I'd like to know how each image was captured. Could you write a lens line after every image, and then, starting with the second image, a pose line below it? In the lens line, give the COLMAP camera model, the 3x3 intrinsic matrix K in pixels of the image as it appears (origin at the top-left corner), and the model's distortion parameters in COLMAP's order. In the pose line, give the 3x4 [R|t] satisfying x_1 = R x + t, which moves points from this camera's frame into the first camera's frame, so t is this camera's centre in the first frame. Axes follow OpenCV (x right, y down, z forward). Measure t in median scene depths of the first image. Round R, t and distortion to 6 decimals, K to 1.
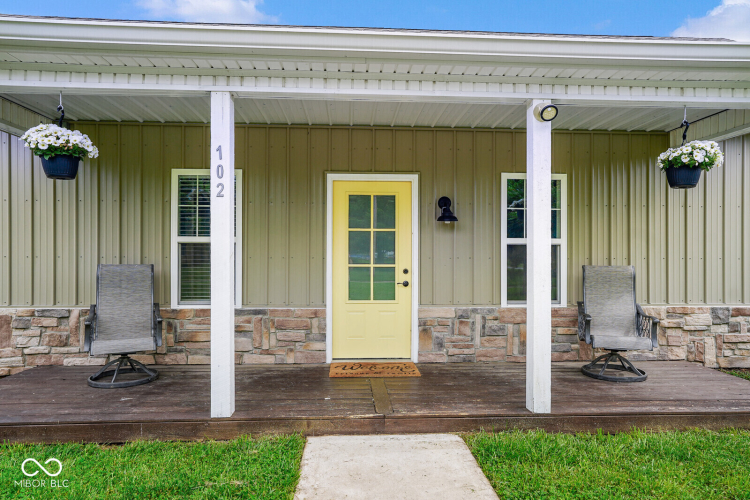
lens RADIAL K [[473.5, 0, 375.0], [0, 473.5, 250.0], [0, 0, 1]] dist [0.001049, 0.001434]
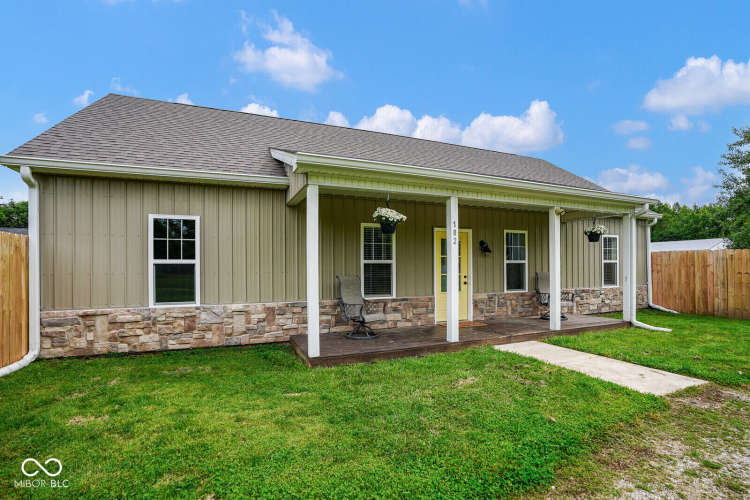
lens RADIAL K [[355.6, 0, 375.8], [0, 355.6, 264.6], [0, 0, 1]] dist [-0.054759, 0.013734]
pose [[0.941786, -0.007250, 0.336134, -0.829539], [0.006791, 0.999974, 0.002540, -0.013584], [-0.336144, -0.000109, 0.941811, -0.304739]]
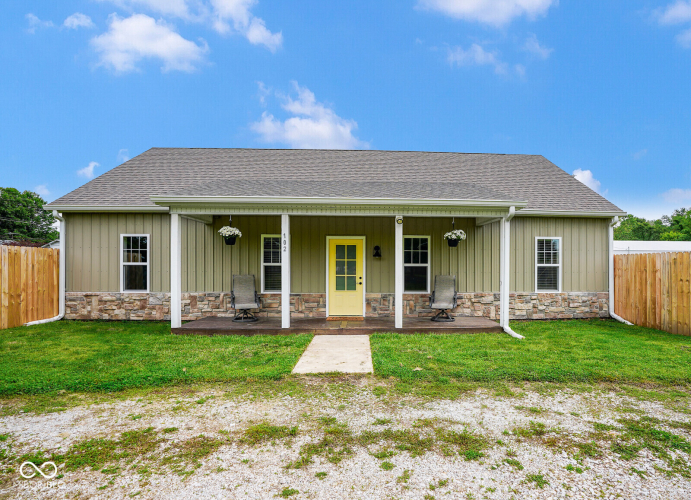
lens RADIAL K [[355.3, 0, 379.7], [0, 355.3, 265.0], [0, 0, 1]] dist [-0.064150, 0.021988]
pose [[0.999987, -0.000126, -0.005164, 0.173473], [0.000132, 0.999999, 0.001269, -0.021123], [0.005164, -0.001270, 0.999986, -0.760285]]
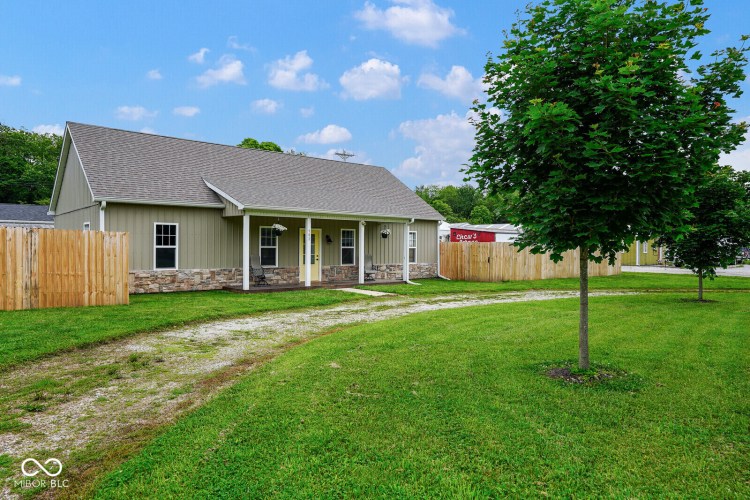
lens RADIAL K [[501.9, 0, 375.0], [0, 501.9, 250.0], [0, 0, 1]] dist [-0.005404, 0.000548]
pose [[0.797732, -0.003078, 0.603004, -1.898521], [-0.010879, 0.999751, 0.019494, -0.079459], [-0.602914, -0.022111, 0.797500, -2.293756]]
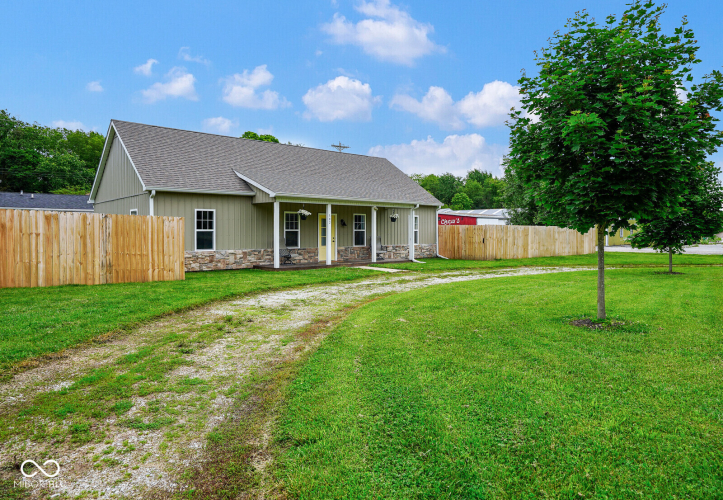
lens RADIAL K [[469.6, 0, 371.7], [0, 469.6, 240.2], [0, 0, 1]] dist [-0.025608, 0.001247]
pose [[0.781915, -0.016156, 0.623175, -2.186029], [-0.003868, 0.999519, 0.030767, -0.061481], [-0.623373, -0.026468, 0.781477, -2.315229]]
